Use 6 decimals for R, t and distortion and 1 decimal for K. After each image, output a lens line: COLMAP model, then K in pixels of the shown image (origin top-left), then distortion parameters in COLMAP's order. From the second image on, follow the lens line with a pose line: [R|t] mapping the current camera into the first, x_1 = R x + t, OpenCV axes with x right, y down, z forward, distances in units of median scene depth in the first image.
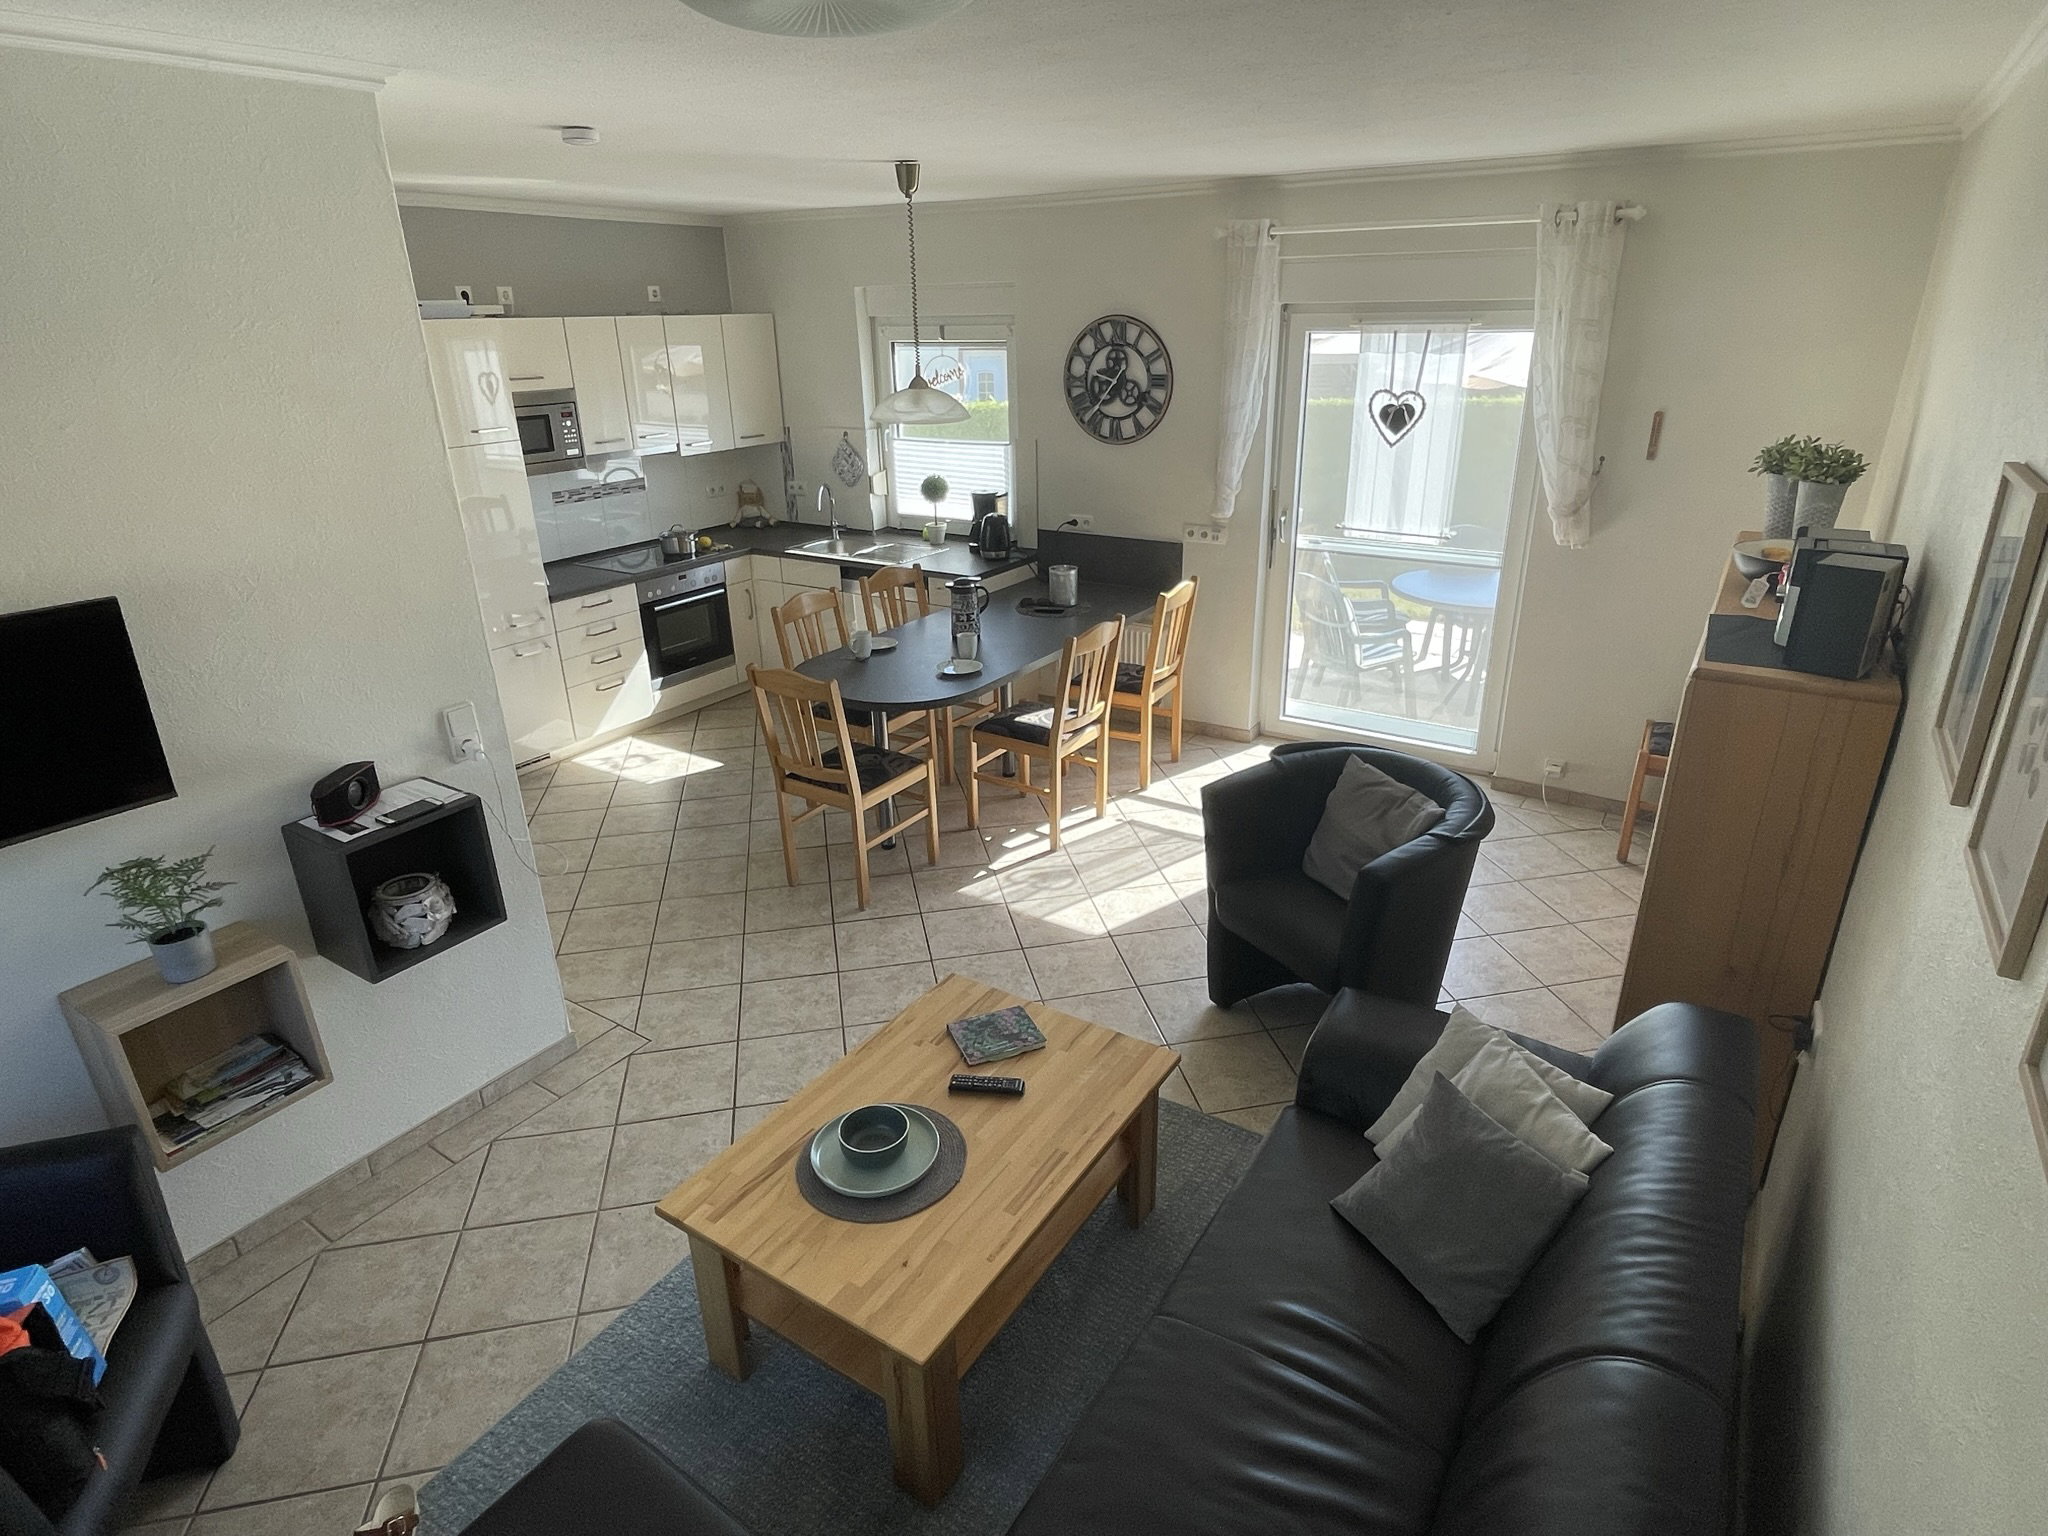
lens RADIAL K [[1102.0, 0, 1015.9], [0, 1102.0, 764.3], [0, 0, 1]] dist [-0.002392, -0.000283]
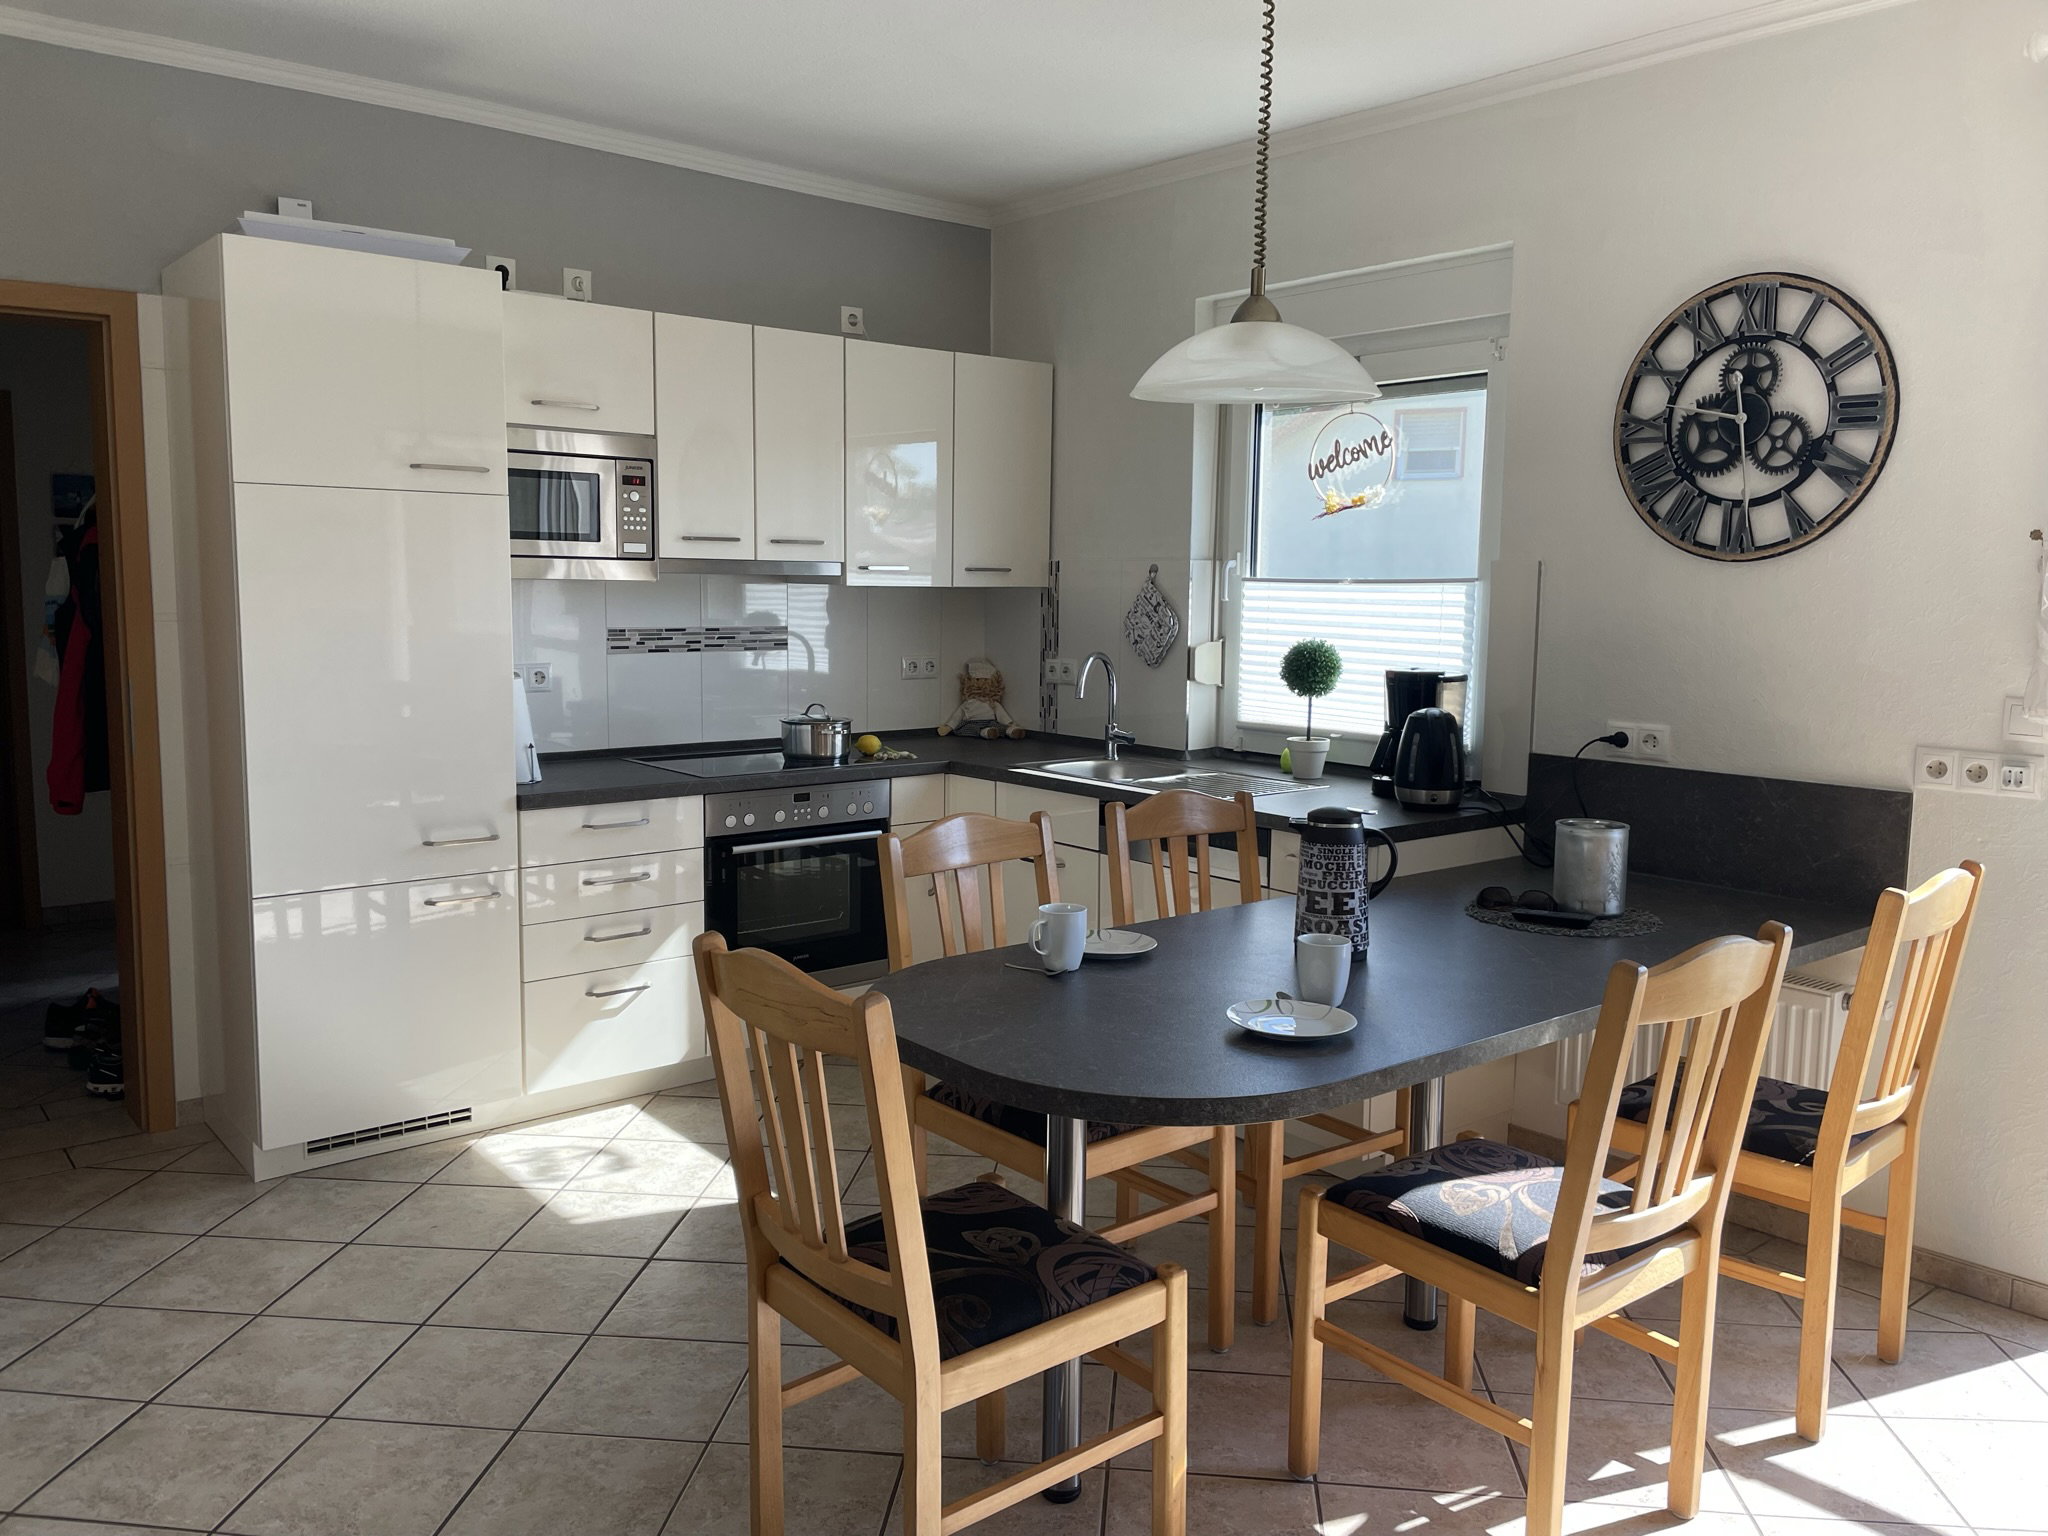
lens RADIAL K [[1536.6, 0, 1019.8], [0, 1536.6, 750.5], [0, 0, 1]] dist [0.078512, -0.100650]
pose [[0.954604, 0.067088, -0.290225, 0.004600], [-0.144088, 0.956736, -0.252775, -0.025080], [0.260710, 0.283118, 0.922970, 0.389450]]
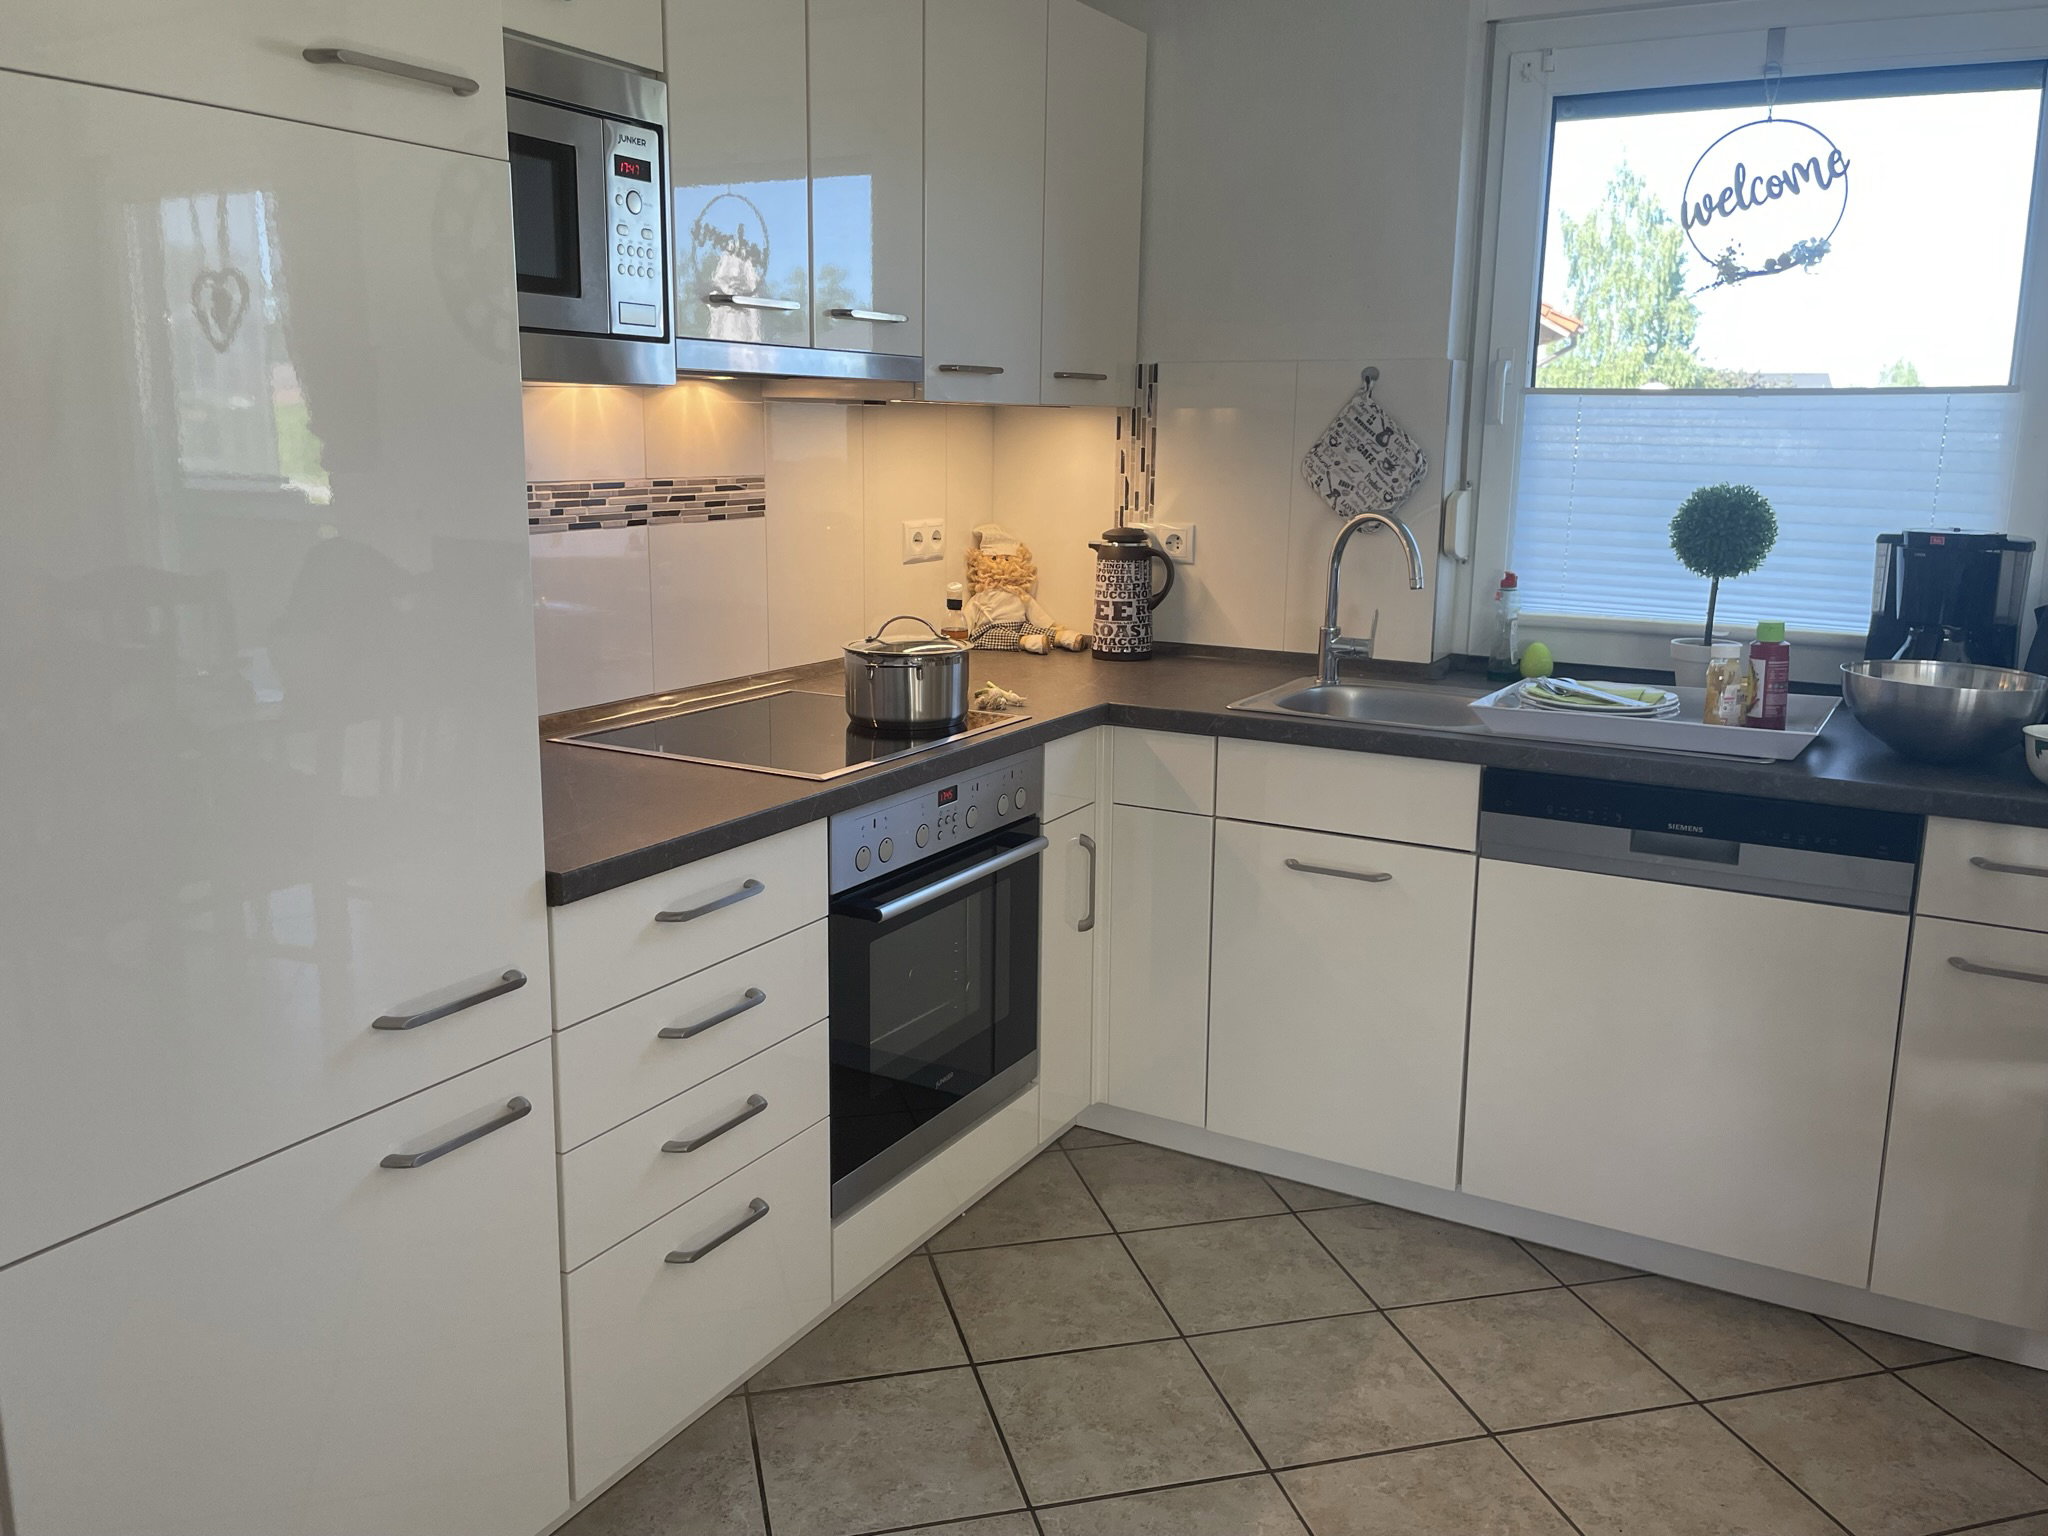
lens RADIAL K [[1616.7, 0, 1021.7], [0, 1616.7, 761.3], [0, 0, 1]] dist [0.063078, -0.097423]
pose [[0.997253, 0.020821, 0.071082, -0.348351], [-0.007429, 0.982955, -0.183694, -0.114622], [-0.073695, 0.182661, 0.980410, 0.658016]]
